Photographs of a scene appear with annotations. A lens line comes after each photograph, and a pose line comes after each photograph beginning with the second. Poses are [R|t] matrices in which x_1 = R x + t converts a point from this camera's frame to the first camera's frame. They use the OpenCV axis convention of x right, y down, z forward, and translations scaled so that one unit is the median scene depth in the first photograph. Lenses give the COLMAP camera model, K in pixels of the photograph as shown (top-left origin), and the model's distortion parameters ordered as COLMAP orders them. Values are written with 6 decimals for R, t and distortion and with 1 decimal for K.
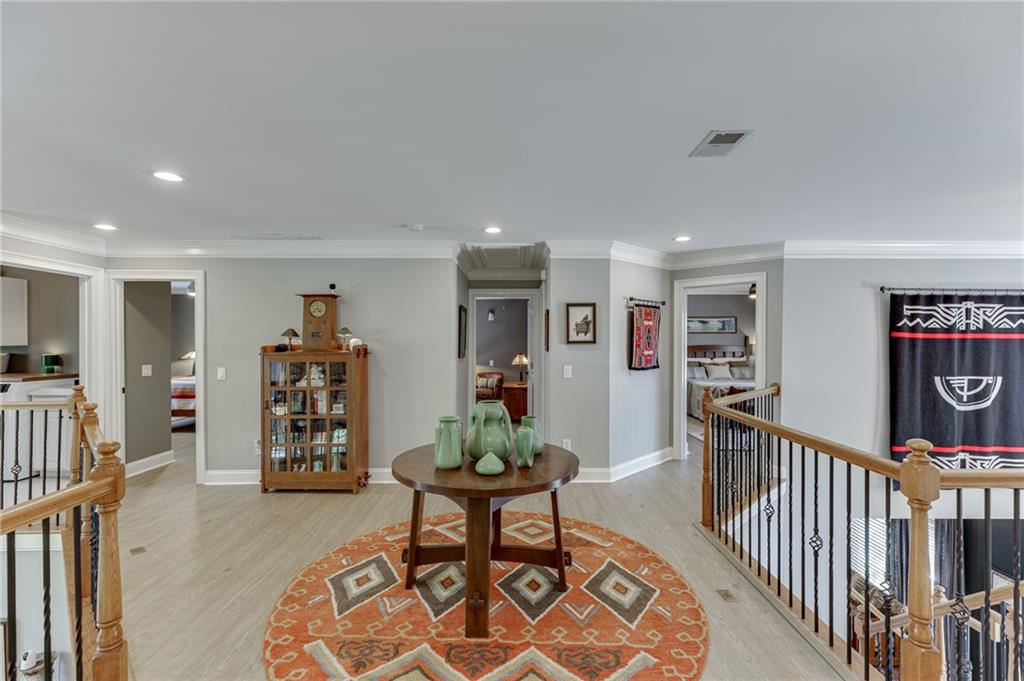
lens RADIAL K [[460.0, 0, 514.1], [0, 460.0, 340.4], [0, 0, 1]] dist [0.004222, -0.001584]
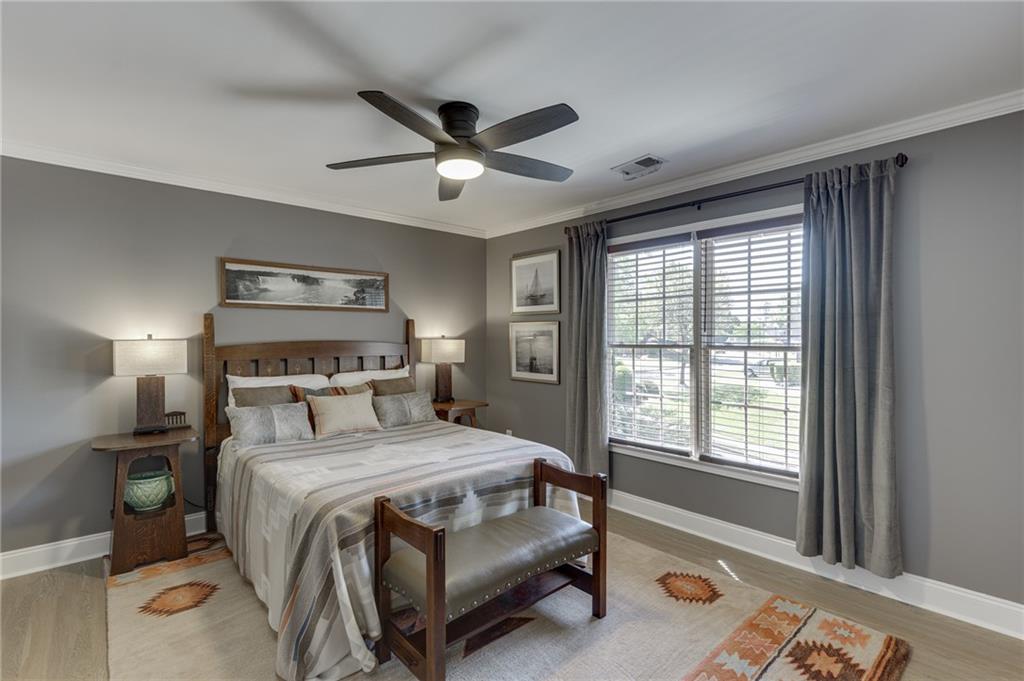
lens RADIAL K [[473.8, 0, 514.5], [0, 473.8, 339.6], [0, 0, 1]] dist [0.000931, 0.000225]
pose [[0.750047, -0.005958, 0.661358, 0.282905], [0.004885, 0.999982, 0.003469, 0.008552], [-0.661367, 0.000629, 0.750062, 0.599143]]
